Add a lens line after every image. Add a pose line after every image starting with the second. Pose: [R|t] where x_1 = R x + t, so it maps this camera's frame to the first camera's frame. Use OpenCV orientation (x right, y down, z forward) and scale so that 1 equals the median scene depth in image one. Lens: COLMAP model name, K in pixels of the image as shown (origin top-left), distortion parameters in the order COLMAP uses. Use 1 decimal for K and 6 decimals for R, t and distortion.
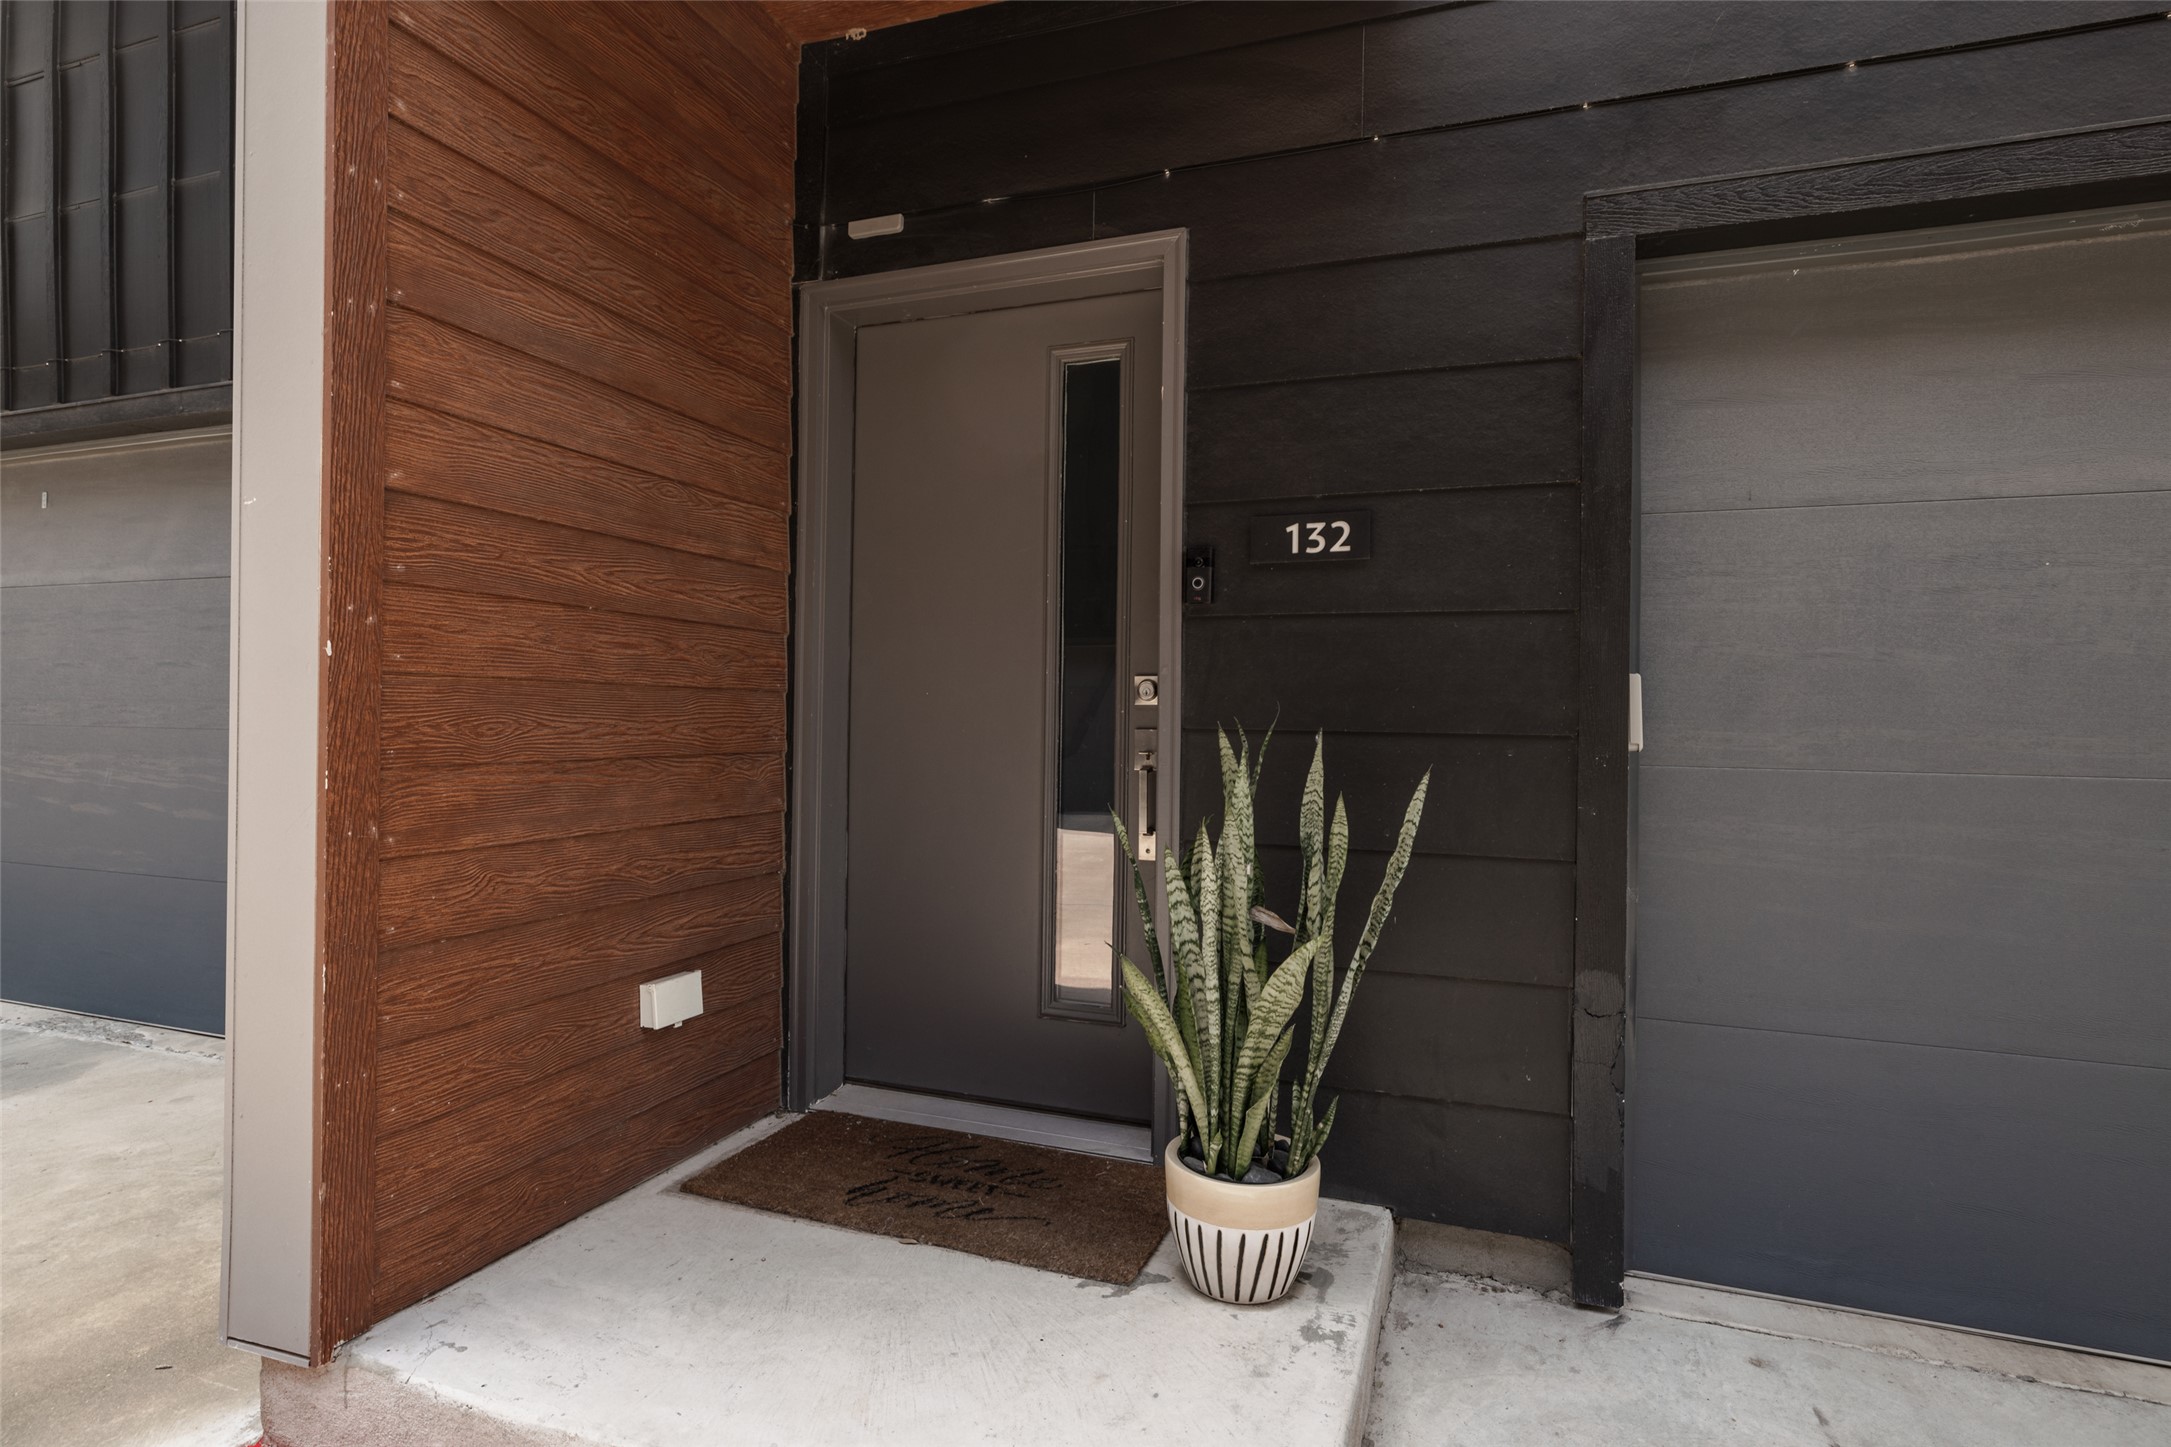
lens RADIAL K [[1072.6, 0, 1070.7], [0, 1072.6, 716.7], [0, 0, 1]] dist [-0.001499, -0.000505]
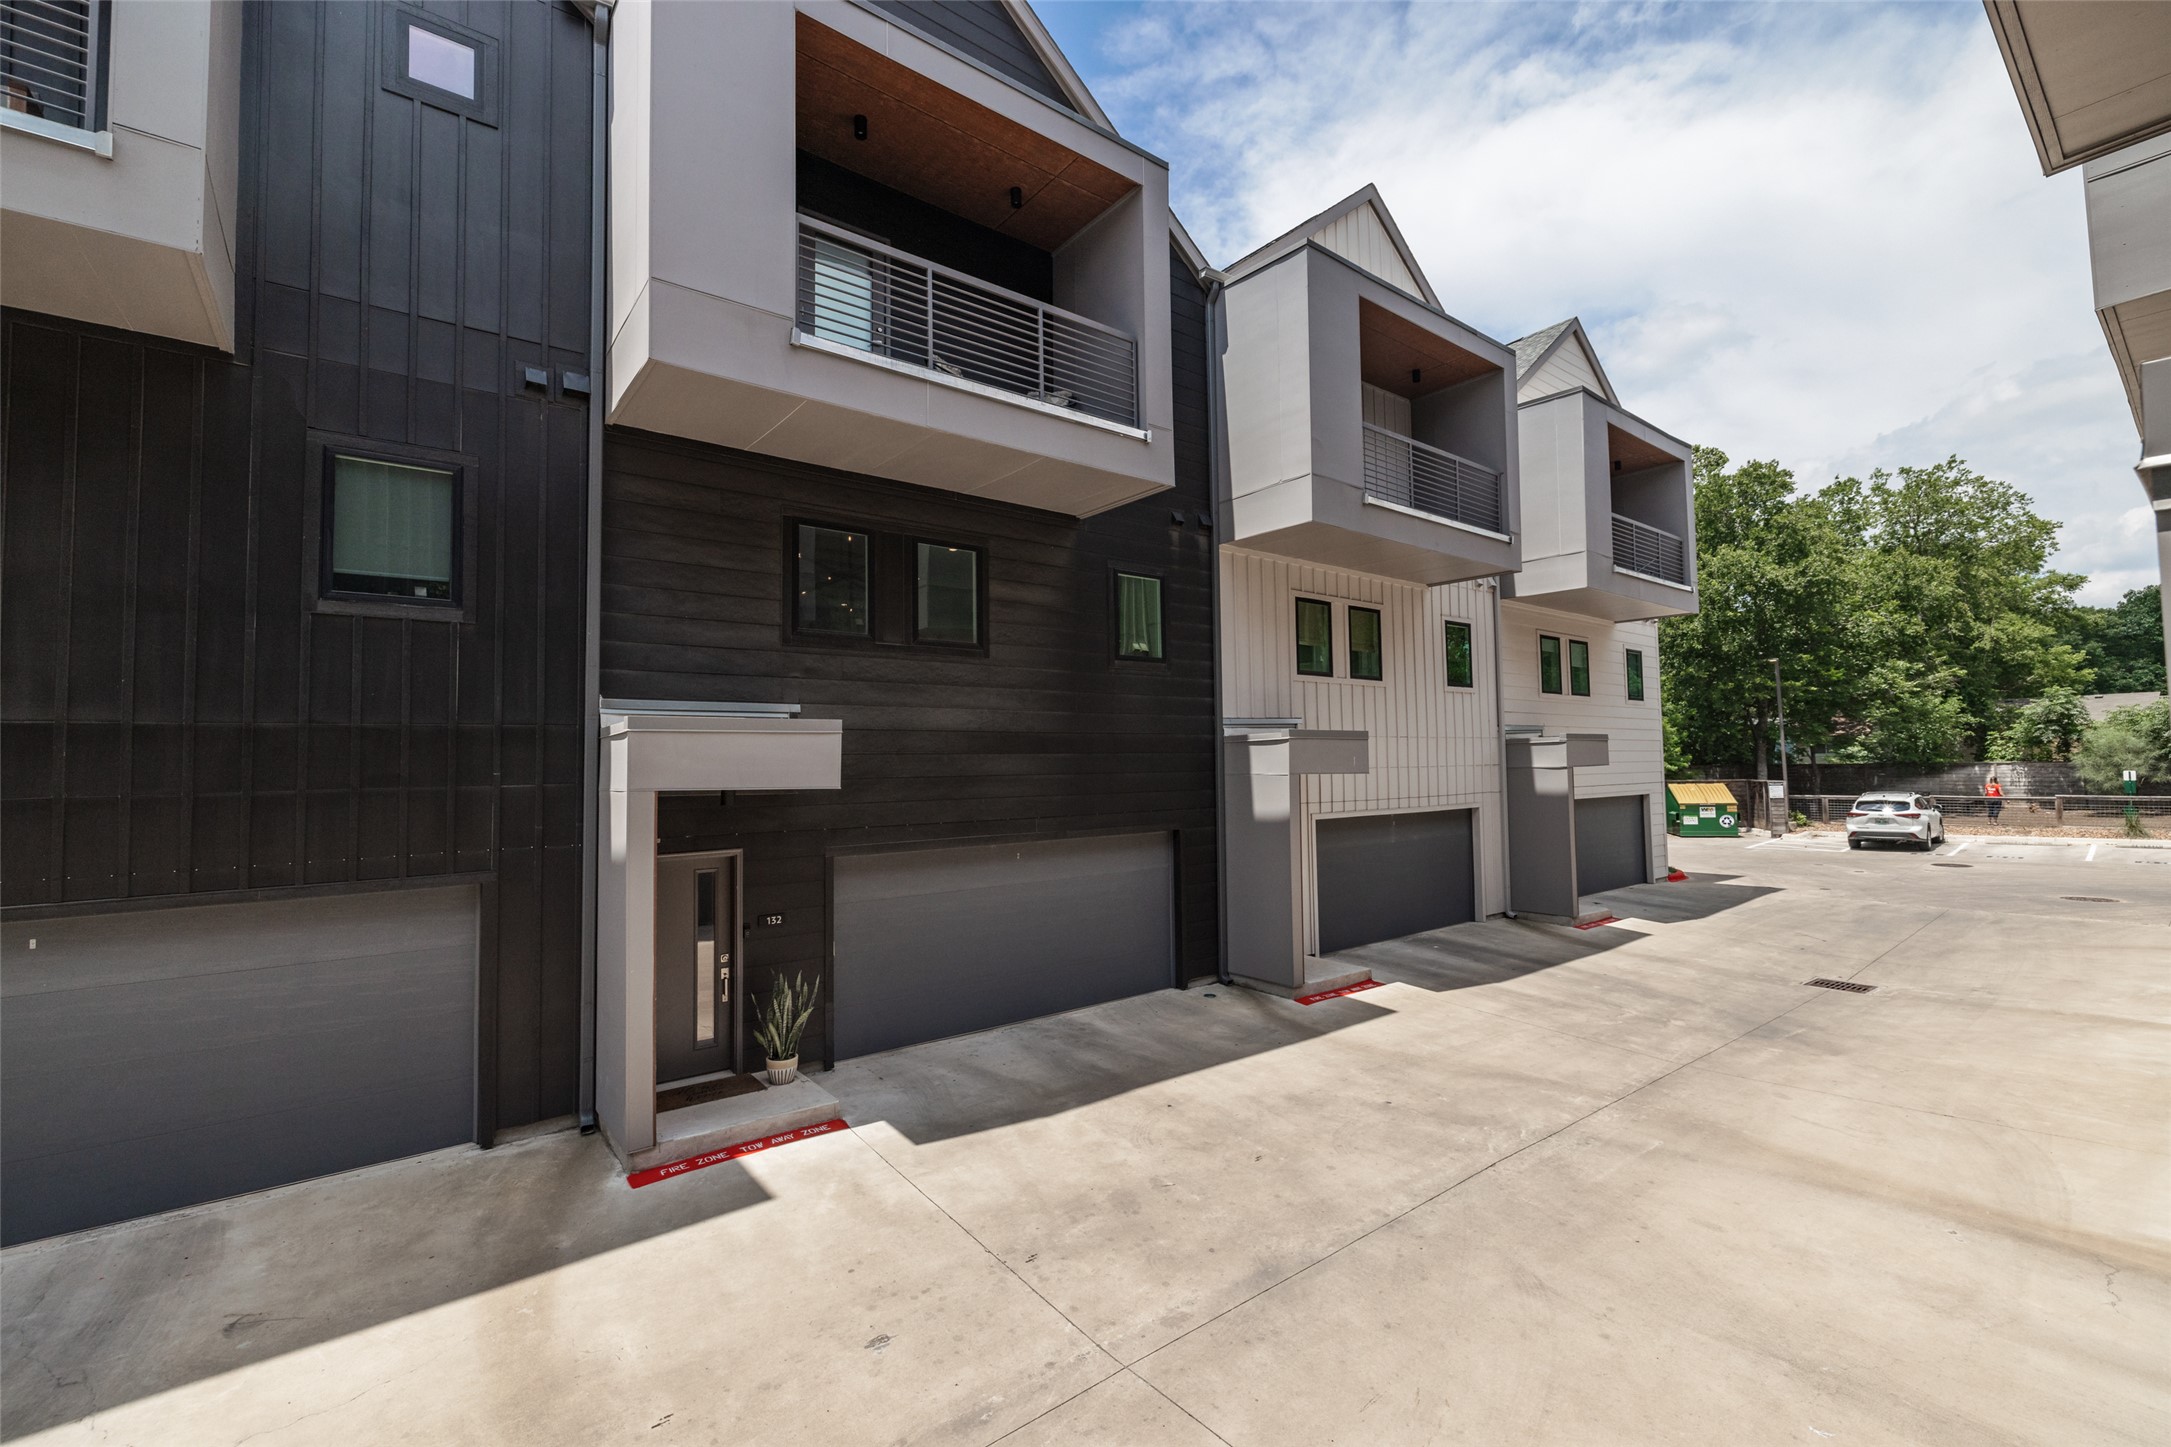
lens RADIAL K [[916.6, 0, 1075.3], [0, 916.6, 717.9], [0, 0, 1]] dist [0.001141, -0.000305]
pose [[0.525924, 0.026498, 0.850119, -2.642156], [0.017240, 0.998977, -0.041804, -0.917221], [-0.850357, 0.036642, 0.524929, -2.340467]]
